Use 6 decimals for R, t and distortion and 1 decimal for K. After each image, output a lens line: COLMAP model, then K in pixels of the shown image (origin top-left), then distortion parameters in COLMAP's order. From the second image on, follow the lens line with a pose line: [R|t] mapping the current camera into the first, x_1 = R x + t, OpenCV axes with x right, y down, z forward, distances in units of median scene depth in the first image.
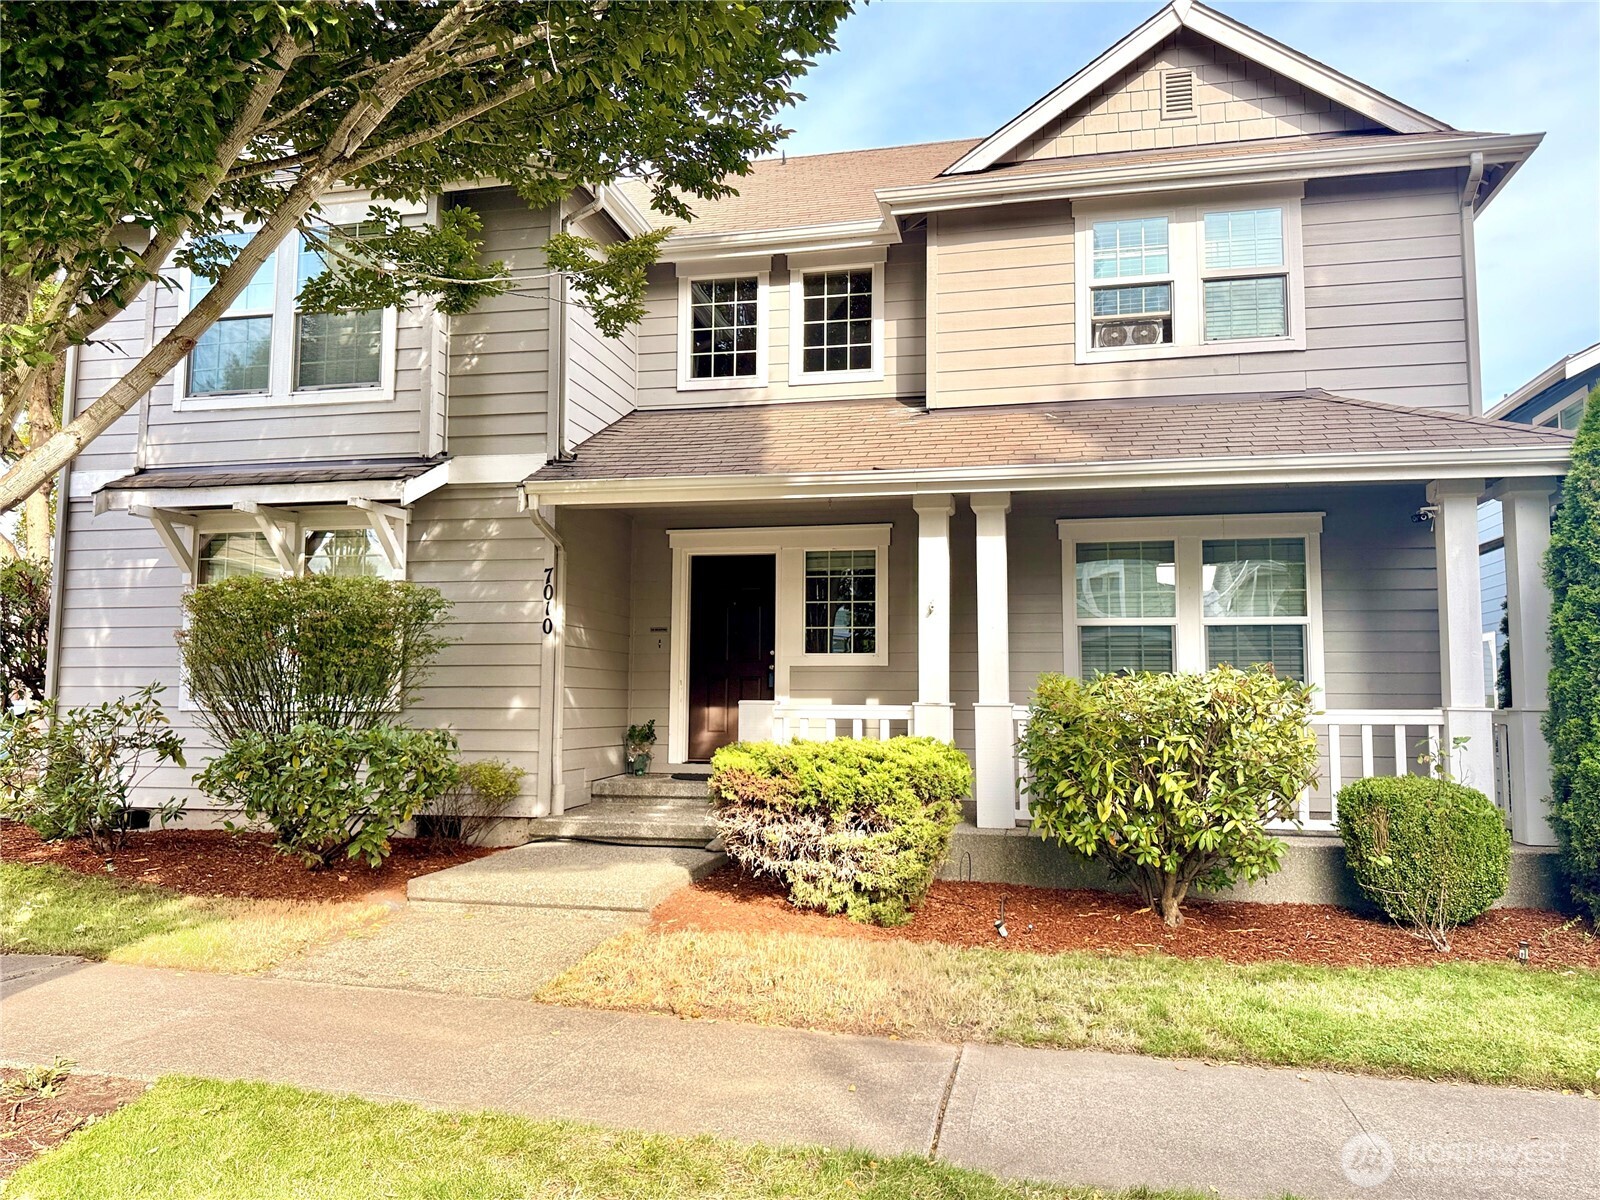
lens RADIAL K [[1124.4, 0, 801.4], [0, 1124.4, 601.9], [0, 0, 1]] dist [0.063014, -0.079210]
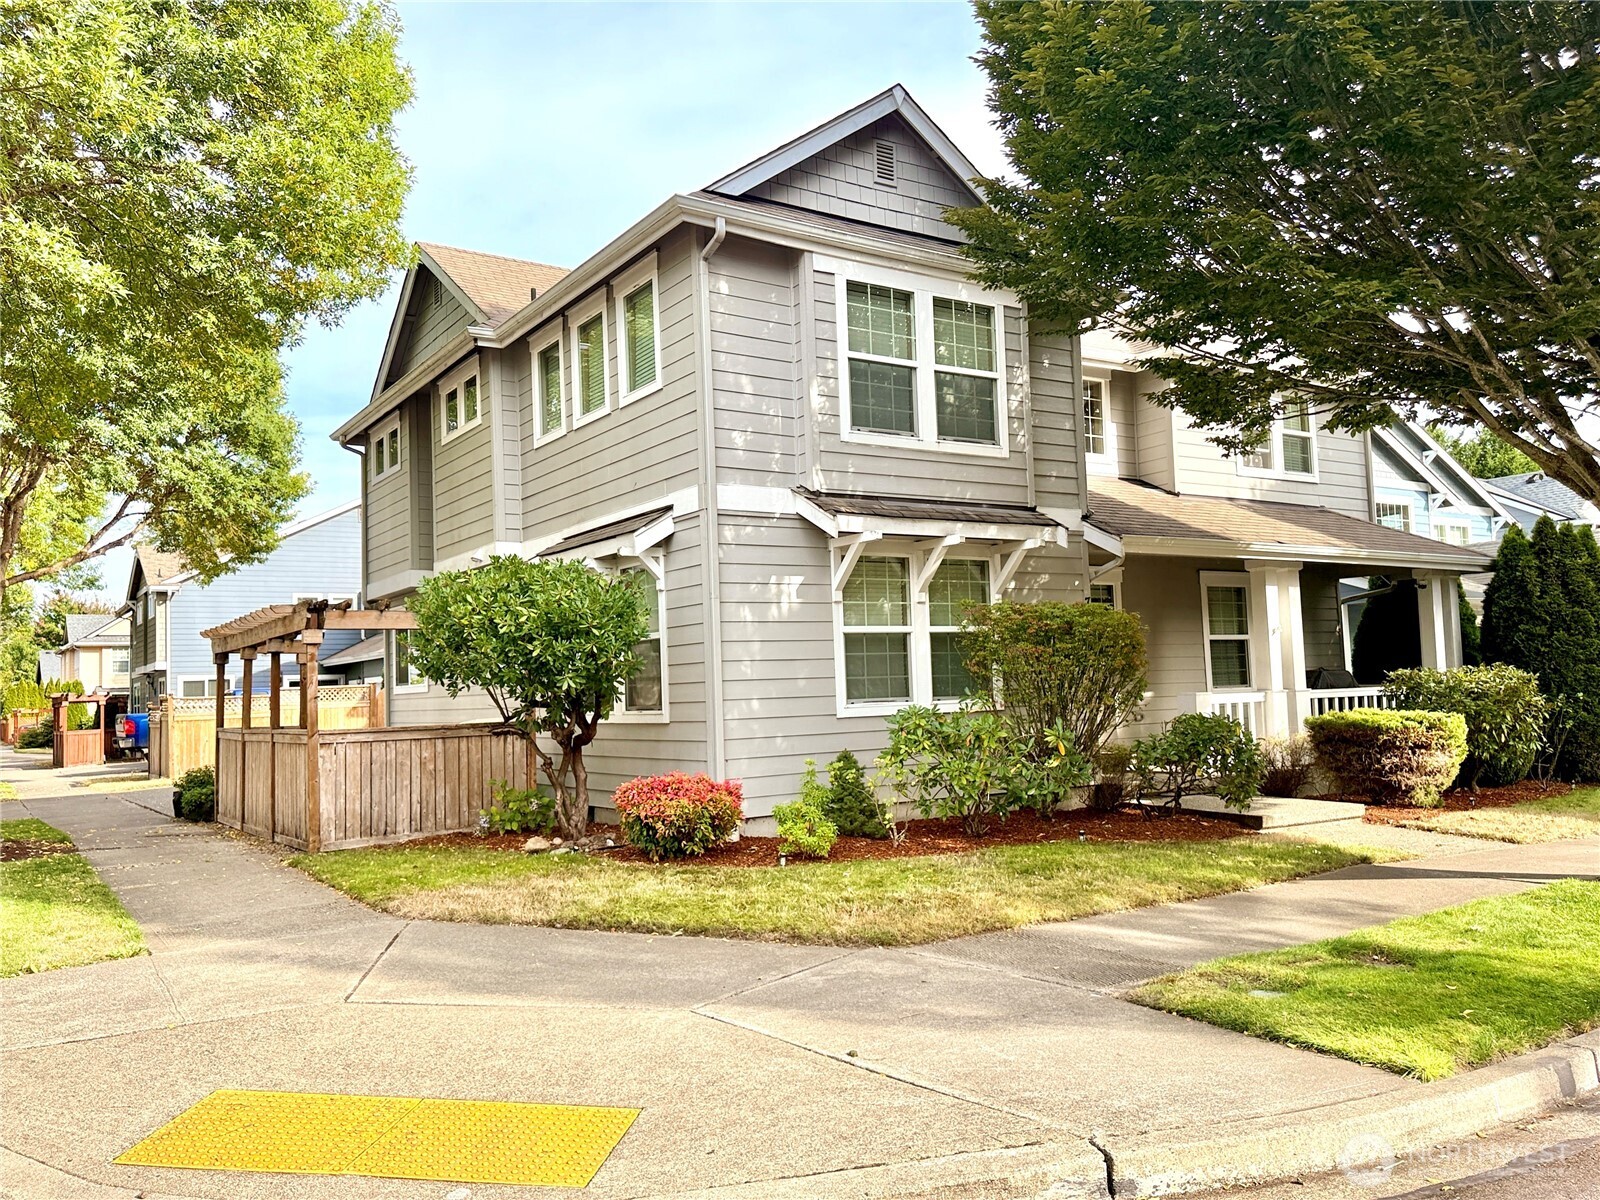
lens RADIAL K [[1278.2, 0, 804.2], [0, 1278.2, 607.5], [0, 0, 1]] dist [0.005872, 0.000257]
pose [[0.684726, 0.014192, 0.728663, -1.489725], [-0.022096, 0.999755, 0.001292, -0.010858], [-0.728466, -0.016986, 0.684872, 0.196605]]
